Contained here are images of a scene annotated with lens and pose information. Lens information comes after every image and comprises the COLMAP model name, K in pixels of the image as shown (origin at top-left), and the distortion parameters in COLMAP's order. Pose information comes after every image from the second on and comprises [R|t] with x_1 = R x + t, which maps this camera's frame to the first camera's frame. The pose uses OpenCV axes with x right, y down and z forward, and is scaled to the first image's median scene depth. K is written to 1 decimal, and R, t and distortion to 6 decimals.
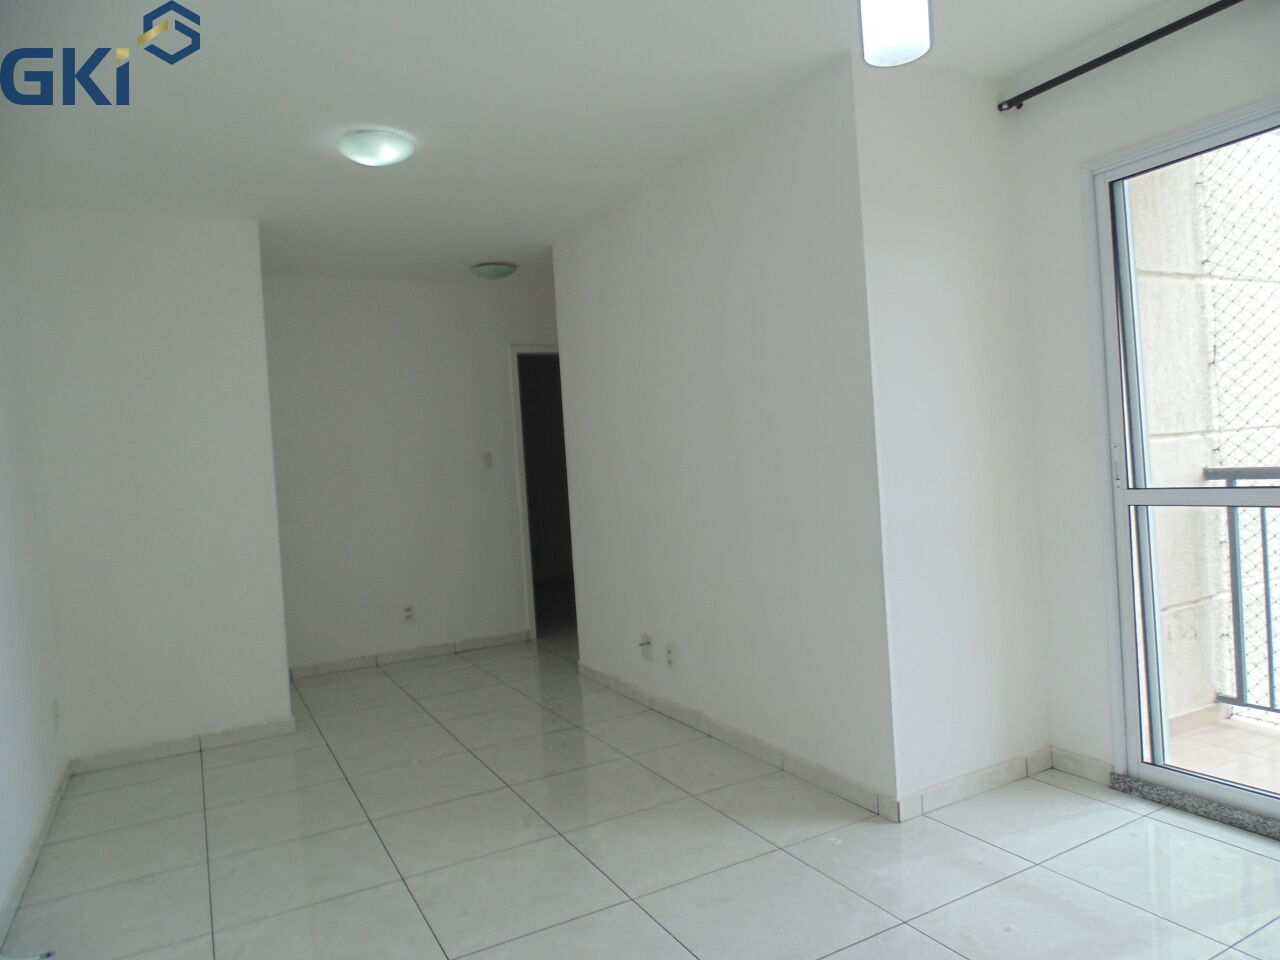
lens RADIAL K [[855.8, 0, 650.2], [0, 855.8, 478.8], [0, 0, 1]] dist [-0.006418, -0.006517]
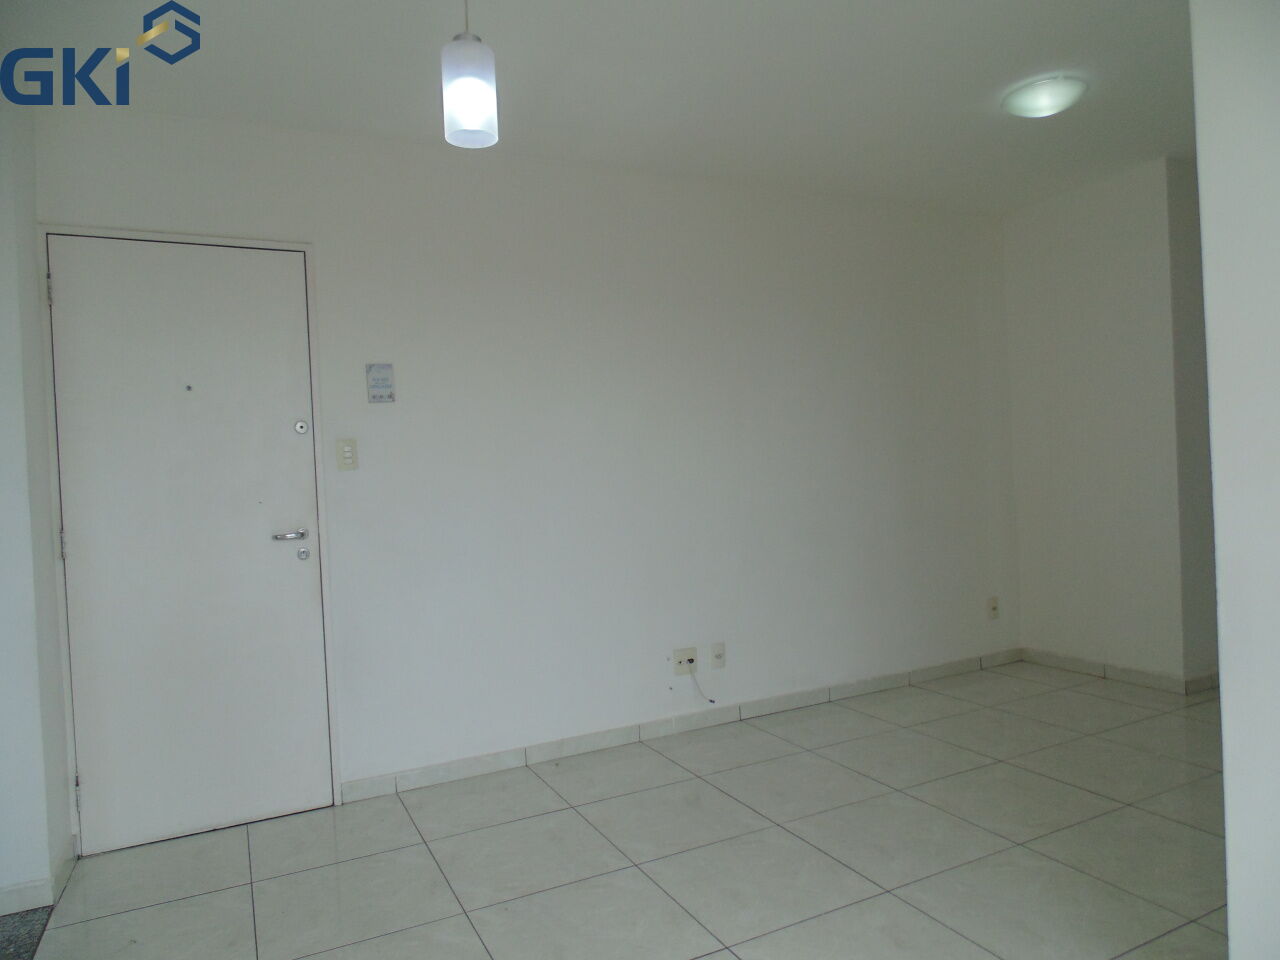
lens RADIAL K [[855.8, 0, 650.2], [0, 855.8, 478.8], [0, 0, 1]] dist [-0.006418, -0.006517]
pose [[-0.032087, 0.080167, -0.996265, 0.640956], [0.032032, 0.996349, 0.079142, -0.045080], [0.998972, -0.029373, -0.034538, 0.537927]]
